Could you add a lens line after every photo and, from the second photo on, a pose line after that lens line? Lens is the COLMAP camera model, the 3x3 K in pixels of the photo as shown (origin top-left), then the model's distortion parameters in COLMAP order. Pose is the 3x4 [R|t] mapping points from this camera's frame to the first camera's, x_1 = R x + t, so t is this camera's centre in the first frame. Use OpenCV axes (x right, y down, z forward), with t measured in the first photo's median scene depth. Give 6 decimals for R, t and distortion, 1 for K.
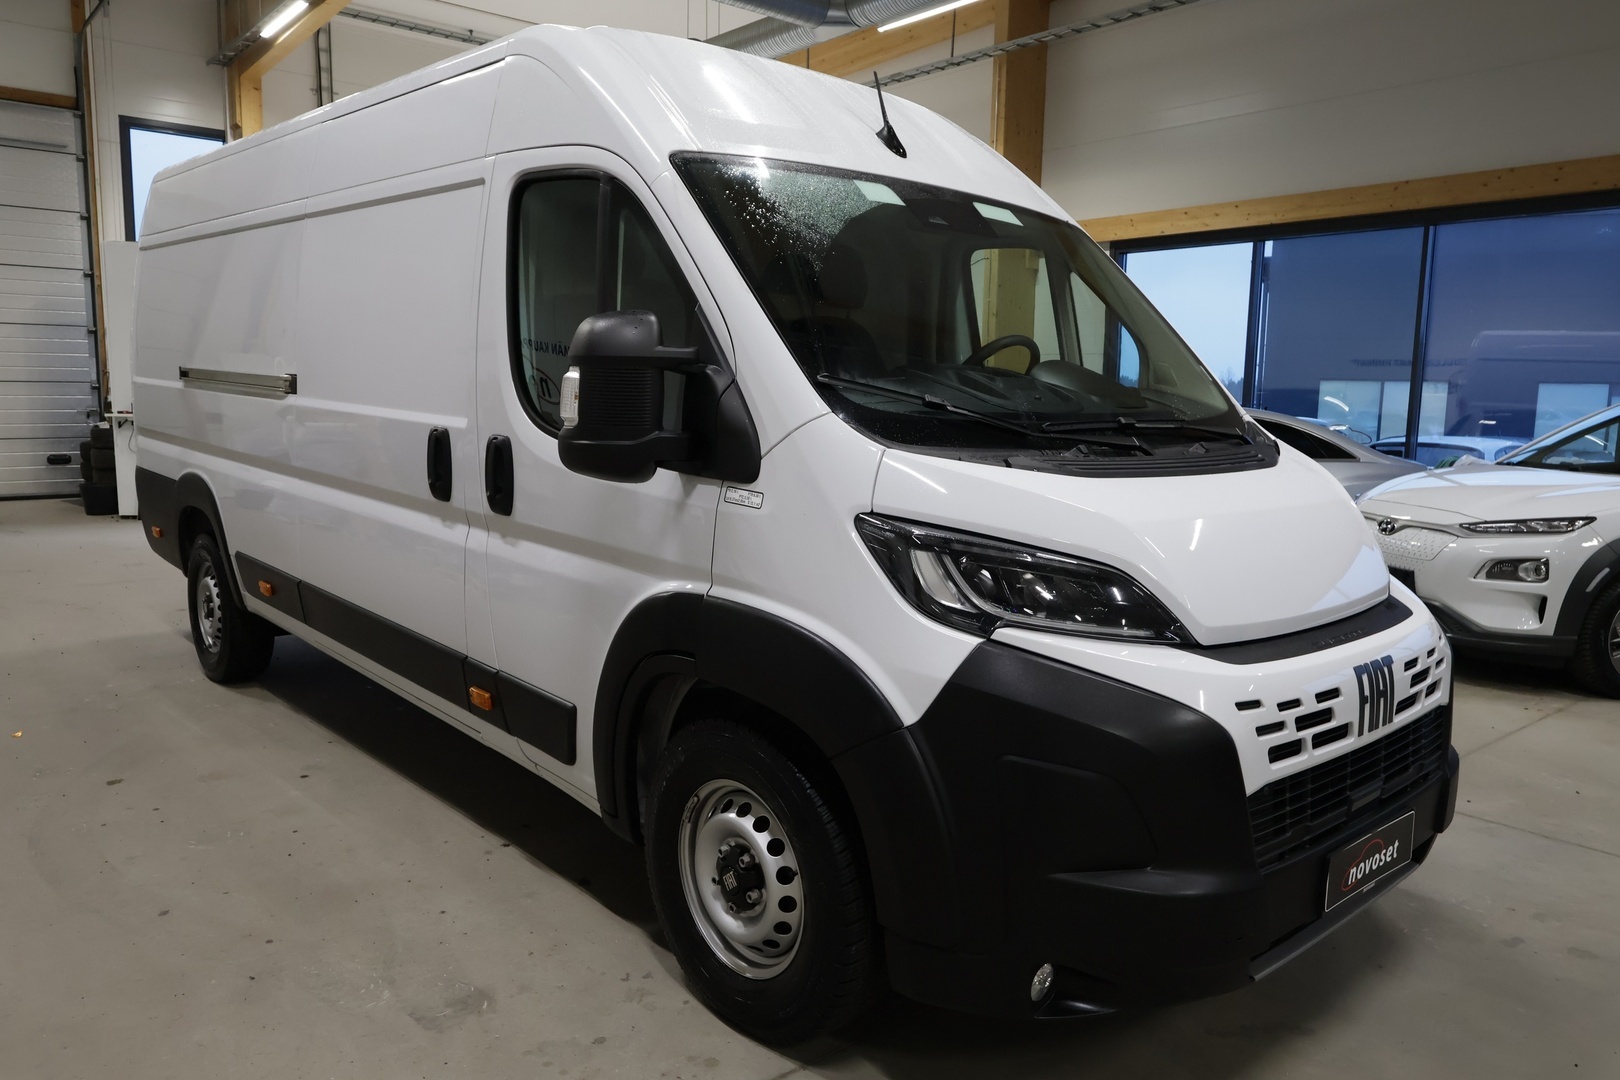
lens RADIAL K [[1138.1, 0, 869.9], [0, 1138.1, 537.5], [0, 0, 1]] dist [0.005265, 0.004029]
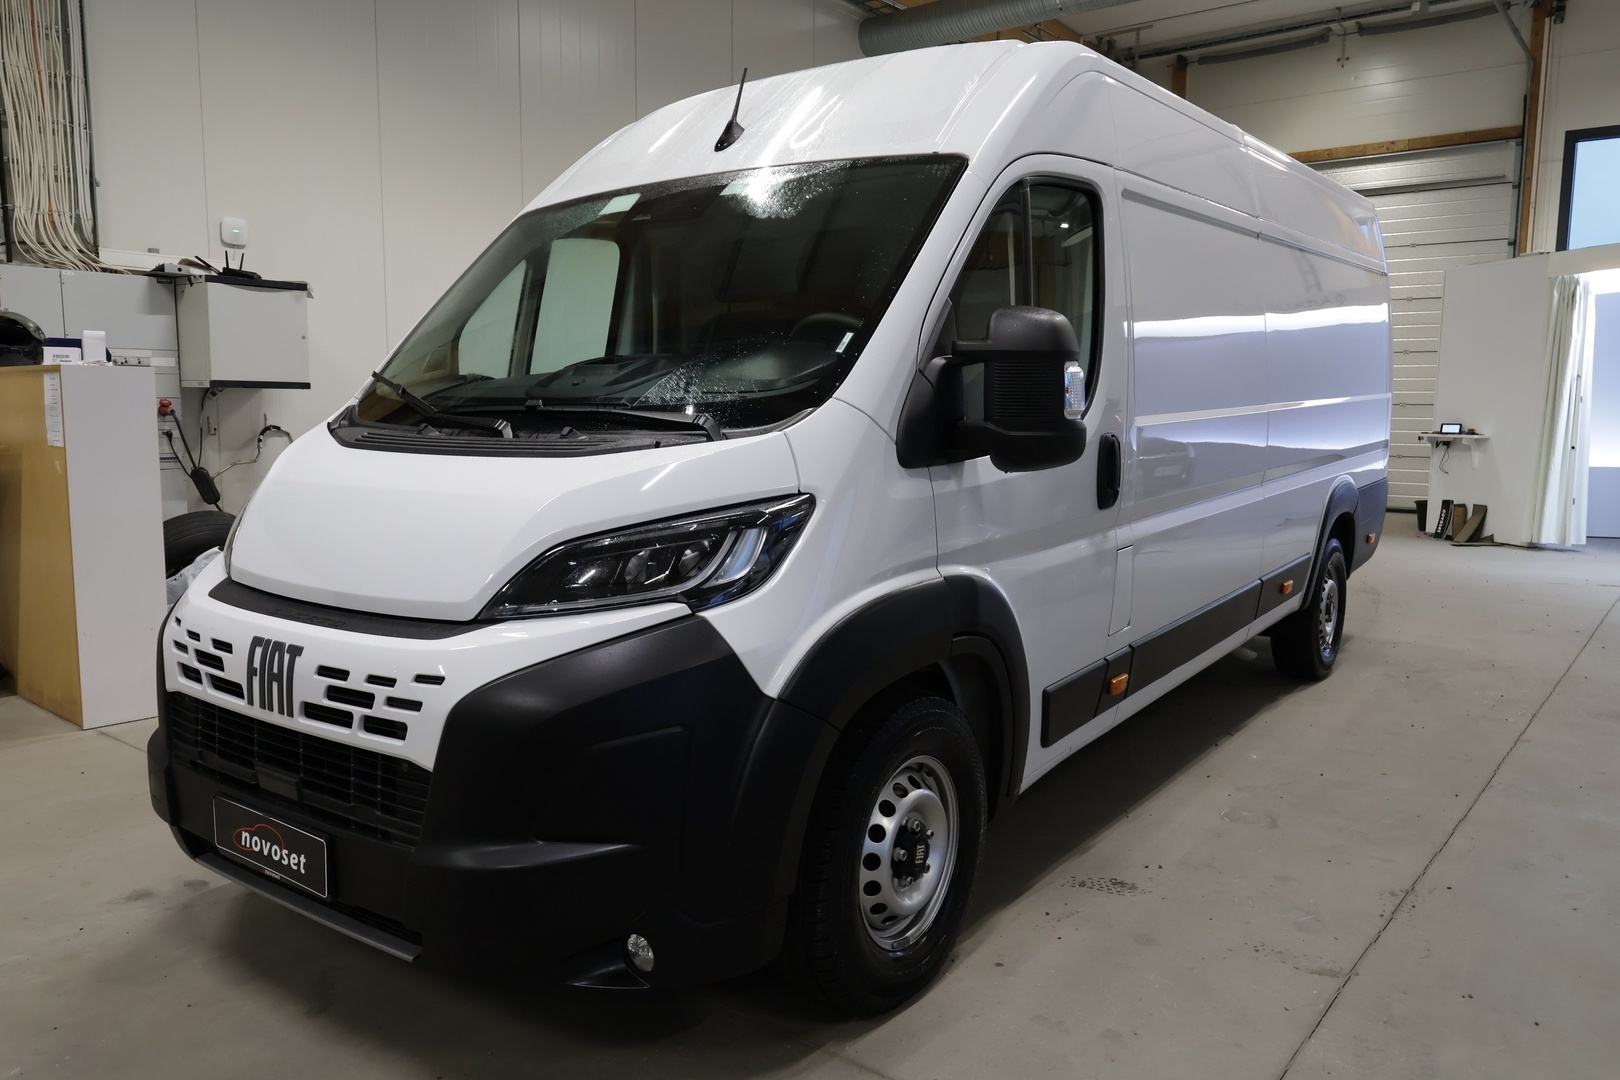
lens RADIAL K [[1138.1, 0, 769.8], [0, 1138.1, 532.2], [0, 0, 1]] dist [0.005265, 0.004029]
pose [[0.193020, 0.092257, -0.976848, 1.360707], [-0.119732, 0.990344, 0.069873, -0.094379], [0.973862, 0.103473, 0.202203, 1.120135]]
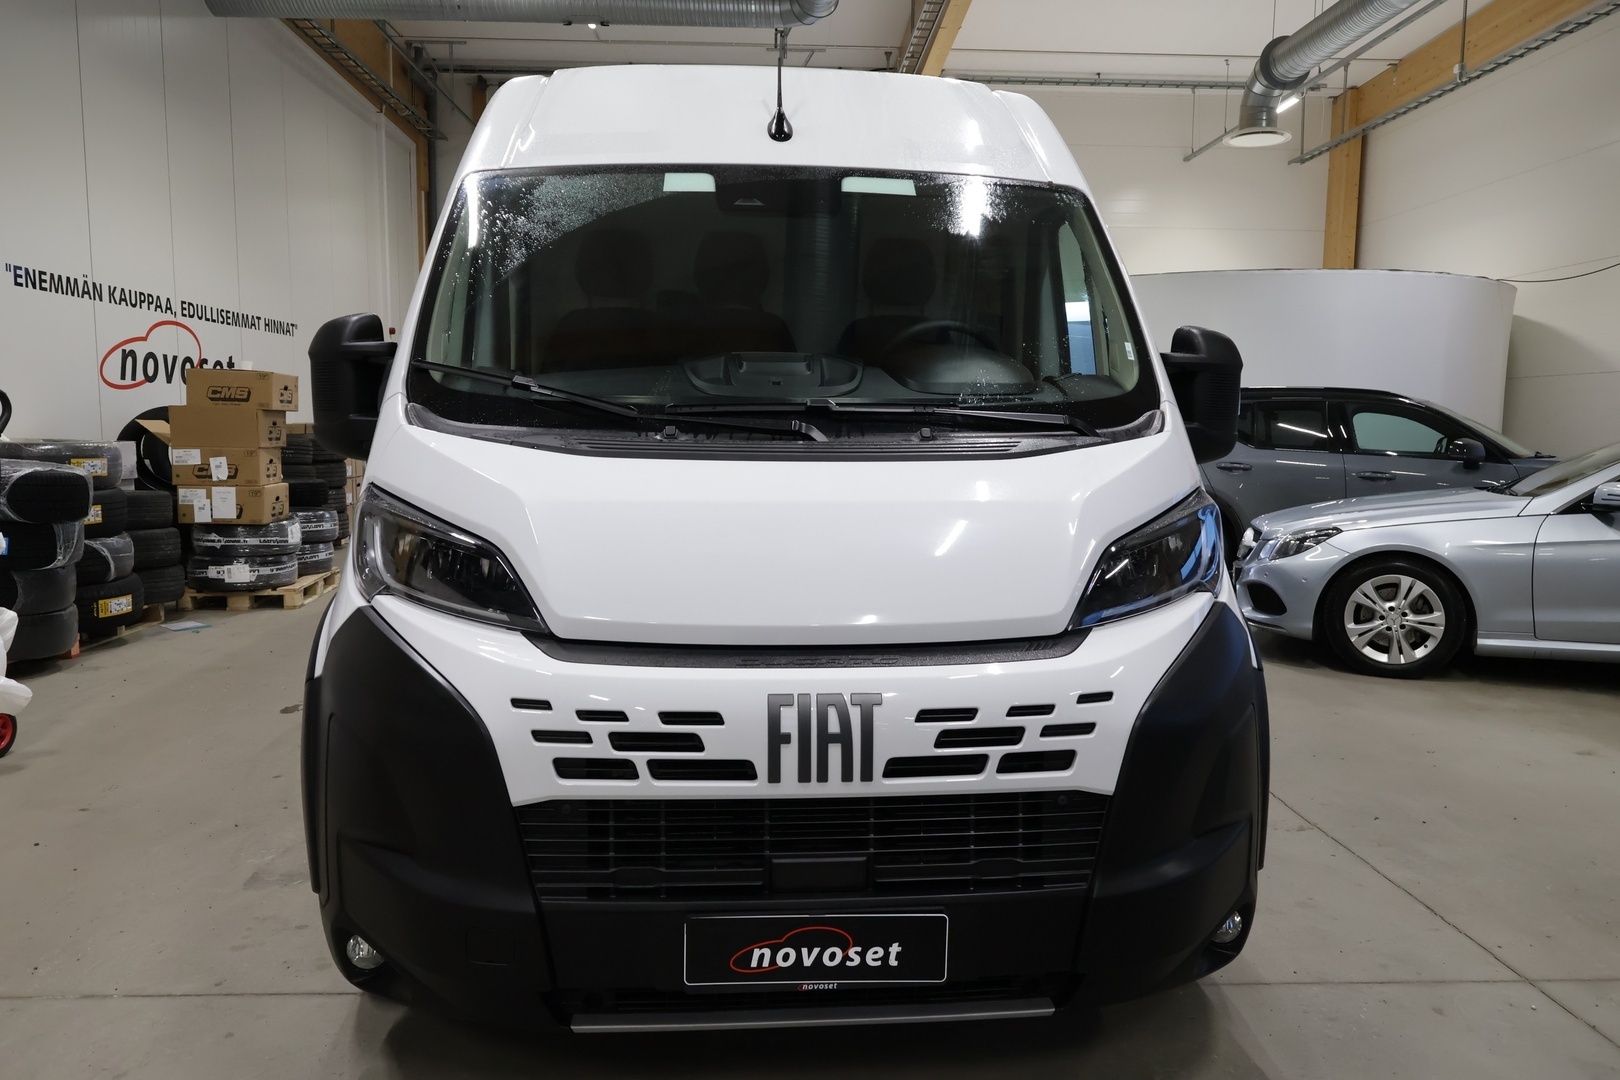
lens RADIAL K [[1138.1, 0, 802.9], [0, 1138.1, 538.9], [0, 0, 1]] dist [0.005265, 0.004029]
pose [[0.781297, 0.050972, -0.622075, 0.846757], [-0.069154, 0.997593, -0.005112, 0.007176], [0.620317, 0.047013, 0.782941, 0.350883]]
